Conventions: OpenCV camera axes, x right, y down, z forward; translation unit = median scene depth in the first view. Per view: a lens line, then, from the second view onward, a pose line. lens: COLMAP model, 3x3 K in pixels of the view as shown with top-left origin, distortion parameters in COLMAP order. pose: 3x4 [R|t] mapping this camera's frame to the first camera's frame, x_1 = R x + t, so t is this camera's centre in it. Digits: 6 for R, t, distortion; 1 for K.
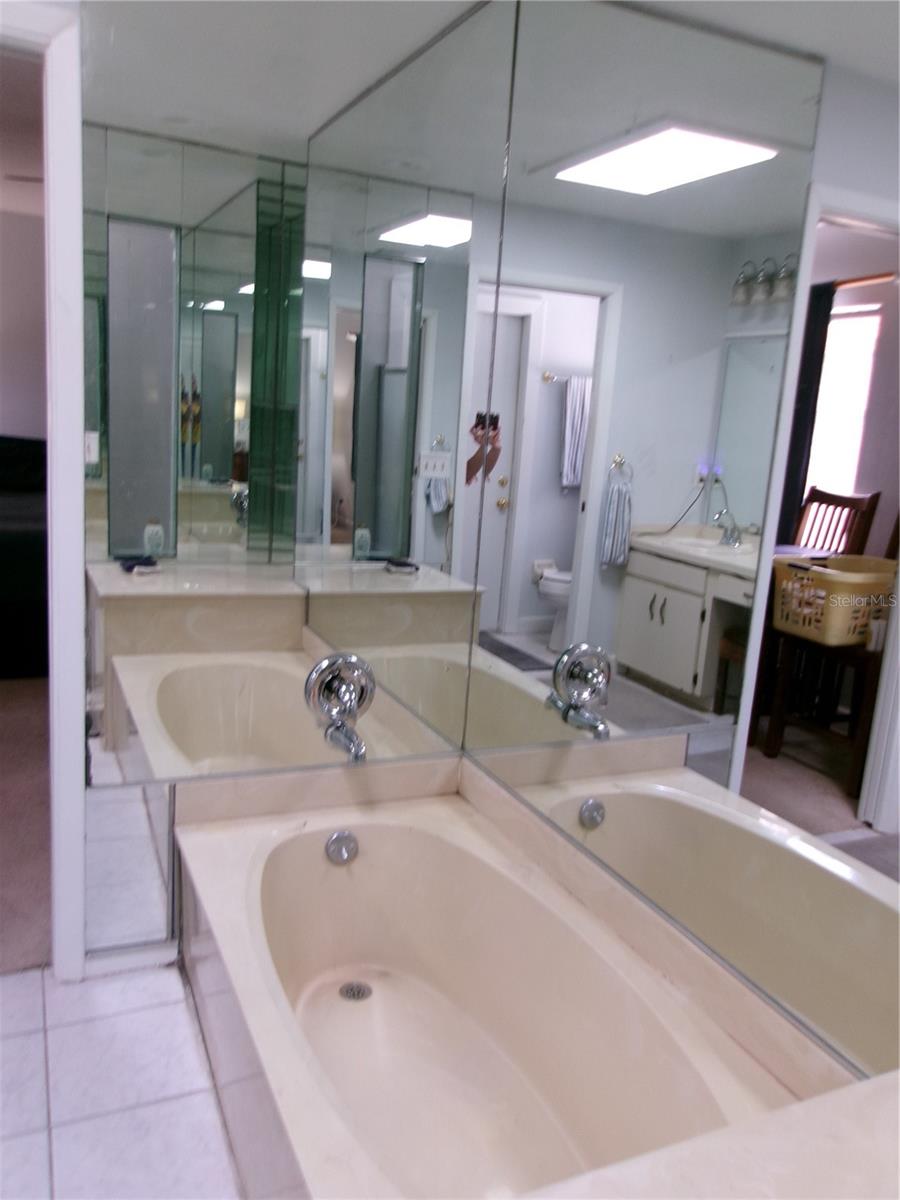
lens RADIAL K [[940.1, 0, 457.5], [0, 940.1, 600.8], [0, 0, 1]] dist [-0.017702, 0.015105]
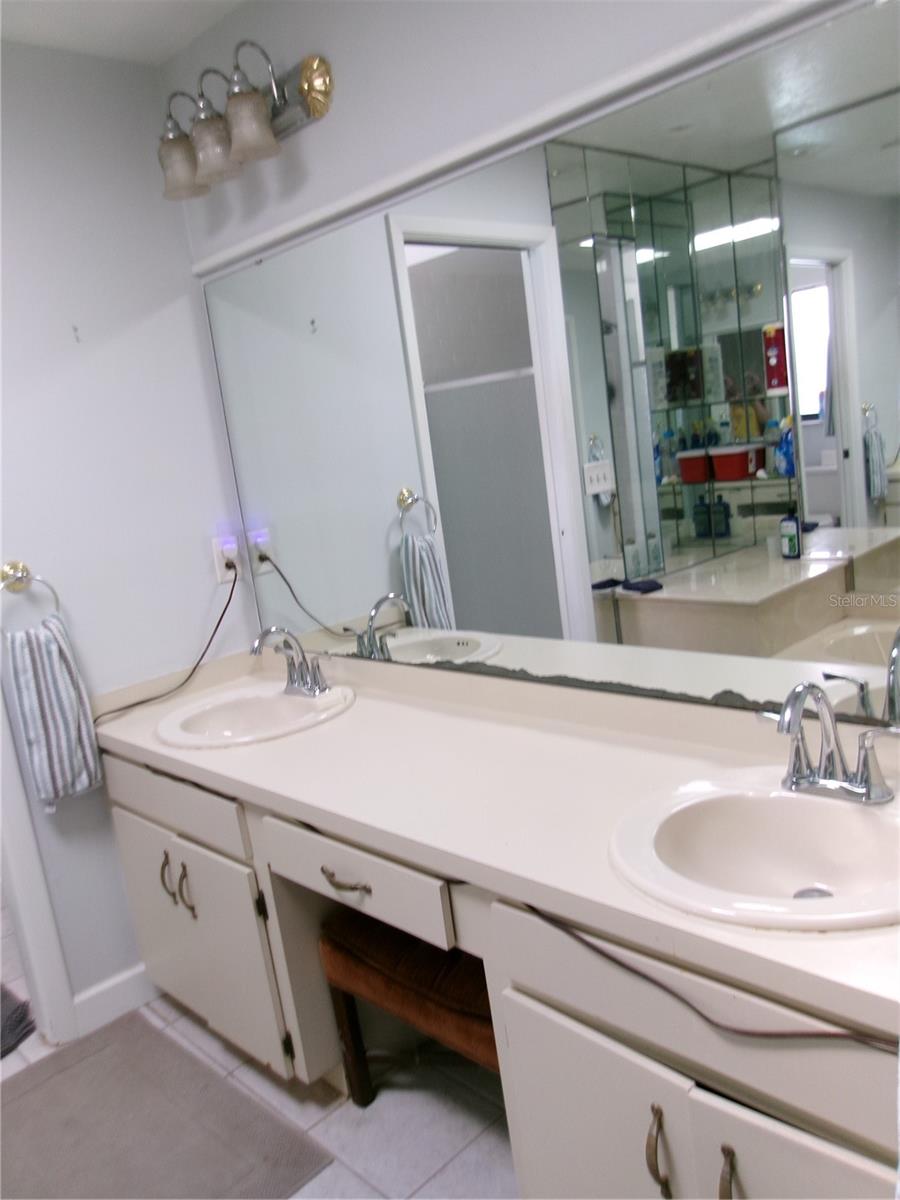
lens RADIAL K [[940.1, 0, 445.5], [0, 940.1, 598.3], [0, 0, 1]] dist [-0.017702, 0.015105]
pose [[0.922735, -0.239970, 0.301621, 0.220166], [0.250859, 0.968020, 0.002717, -0.087563], [-0.292627, 0.073157, 0.953424, 0.513986]]
